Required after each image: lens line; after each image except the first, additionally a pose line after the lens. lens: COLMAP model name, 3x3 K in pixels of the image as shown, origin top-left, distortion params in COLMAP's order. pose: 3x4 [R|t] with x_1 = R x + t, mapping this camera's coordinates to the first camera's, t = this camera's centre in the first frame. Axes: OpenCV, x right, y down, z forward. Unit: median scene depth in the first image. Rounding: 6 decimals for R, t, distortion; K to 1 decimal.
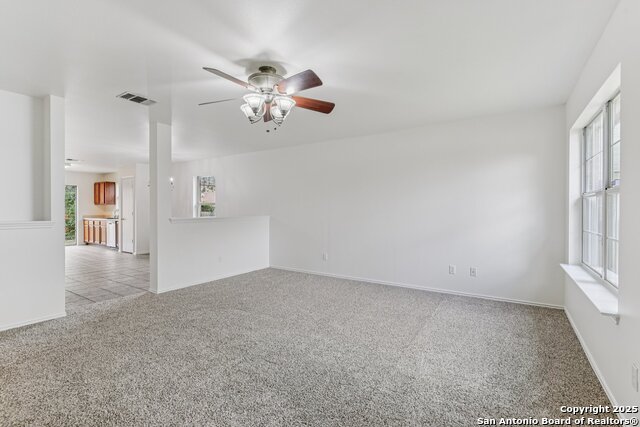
lens RADIAL K [[292.5, 0, 320.0], [0, 292.5, 213.5], [0, 0, 1]] dist [-0.001359, -0.000521]
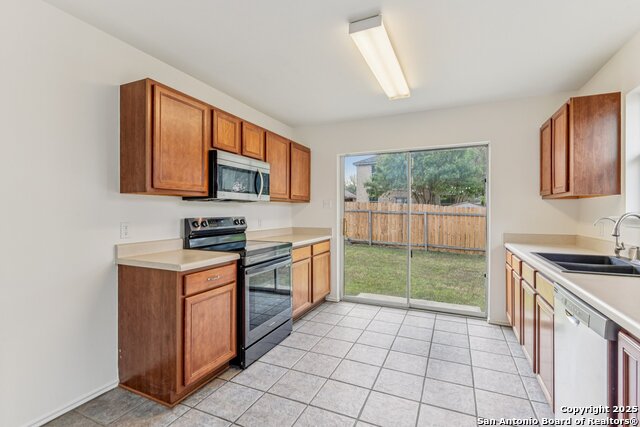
lens RADIAL K [[293.4, 0, 324.5], [0, 293.4, 213.7], [0, 0, 1]] dist [-0.000531, -0.000805]
pose [[0.162025, 0.004993, -0.986774, -0.523263], [-0.012404, 0.999919, 0.003023, -0.014274], [0.986709, 0.011750, 0.162074, 0.751016]]
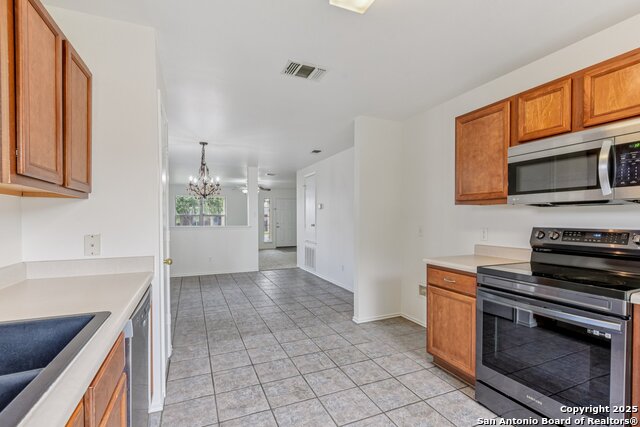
lens RADIAL K [[299.1, 0, 319.3], [0, 299.1, 230.9], [0, 0, 1]] dist [-0.000460, -0.000637]
pose [[-0.833295, -0.026392, 0.552198, -0.782300], [0.002427, 0.998676, 0.051394, -0.017444], [-0.552823, 0.044167, -0.832127, 0.952991]]
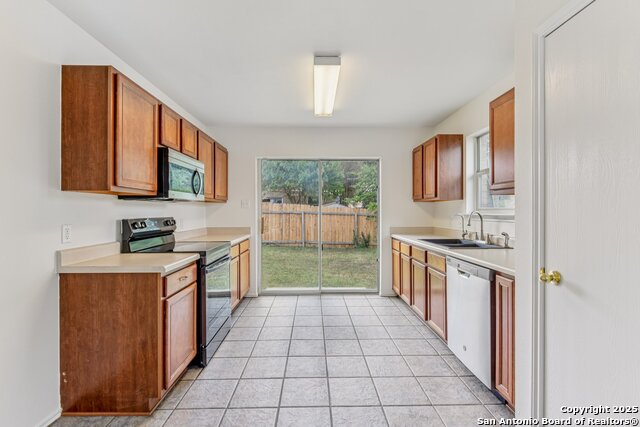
lens RADIAL K [[292.5, 0, 320.0], [0, 292.5, 213.5], [0, 0, 1]] dist [-0.001359, -0.000521]
pose [[0.569193, 0.001974, -0.822201, -0.516385], [-0.005325, 0.999985, -0.001286, -0.013043], [0.822186, 0.005110, 0.569195, 0.669311]]
